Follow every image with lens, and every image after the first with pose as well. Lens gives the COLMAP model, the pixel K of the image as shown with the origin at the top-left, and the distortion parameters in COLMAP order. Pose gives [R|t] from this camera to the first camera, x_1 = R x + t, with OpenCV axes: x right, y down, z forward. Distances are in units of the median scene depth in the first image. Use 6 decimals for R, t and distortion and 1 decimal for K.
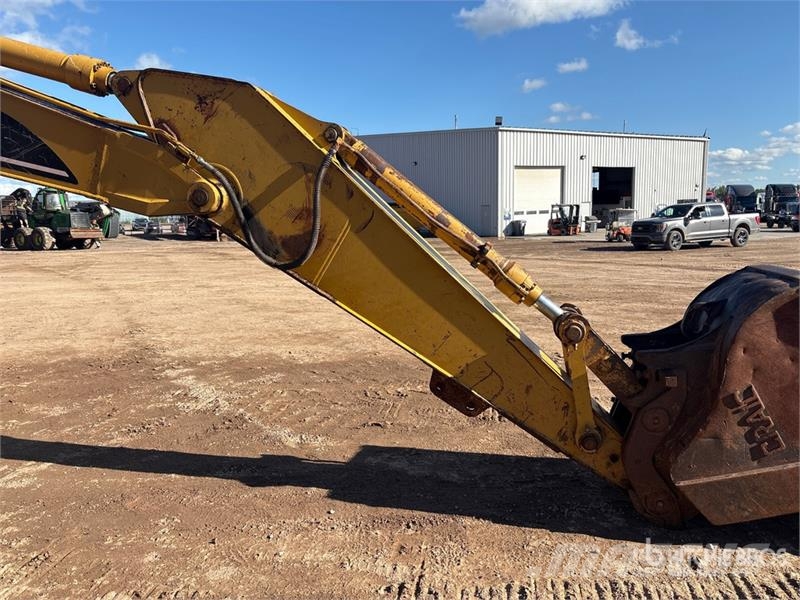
lens RADIAL K [[603.2, 0, 398.8], [0, 603.2, 300.2], [0, 0, 1]] dist [0.078075, -0.095865]
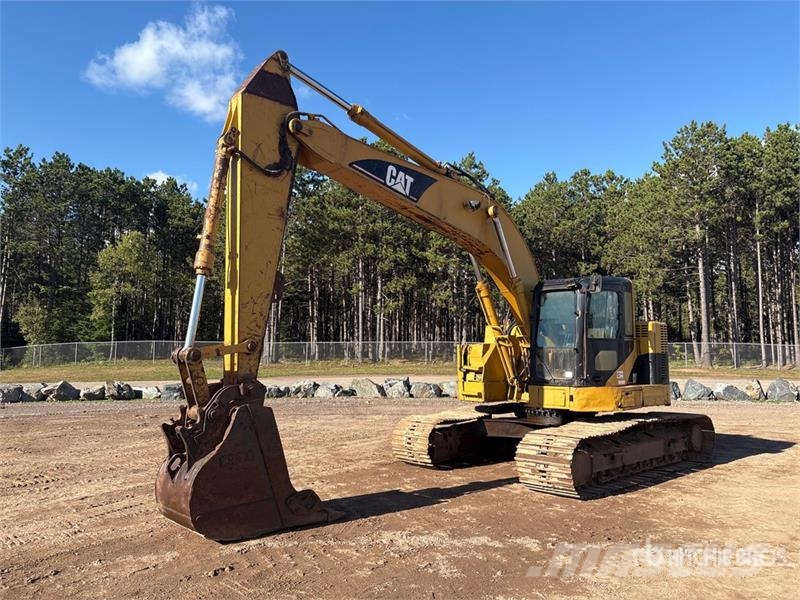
lens RADIAL K [[603.2, 0, 398.8], [0, 603.2, 300.2], [0, 0, 1]] dist [0.078075, -0.095865]
pose [[-0.587508, -0.049140, -0.807725, 0.087013], [-0.115518, 0.993025, 0.023610, -0.042077], [0.800931, 0.107178, -0.589086, 0.240805]]
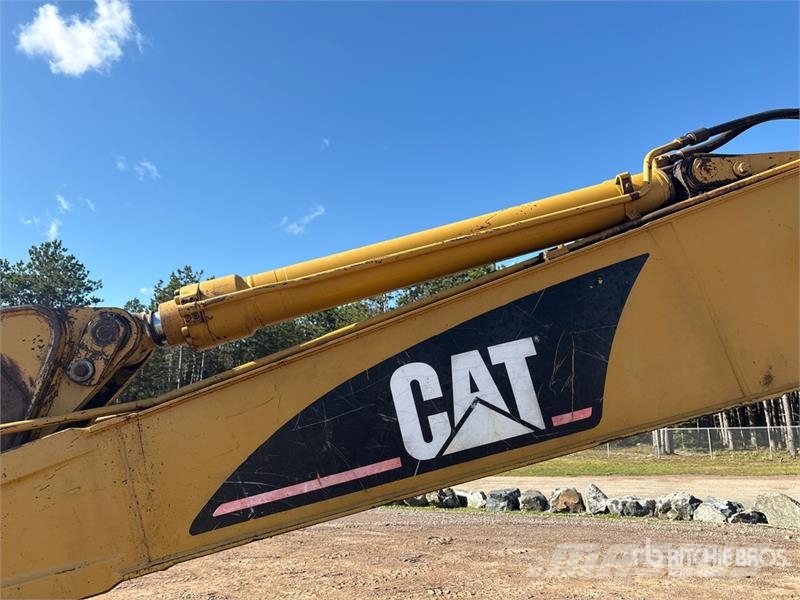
lens RADIAL K [[606.5, 0, 401.5], [0, 606.5, 298.4], [0, 0, 1]] dist [0.034691, -0.039674]
pose [[-0.953755, -0.035523, -0.298478, -0.051045], [-0.015043, 0.997389, -0.070637, -0.035056], [0.300208, -0.062881, -0.951799, 0.157896]]
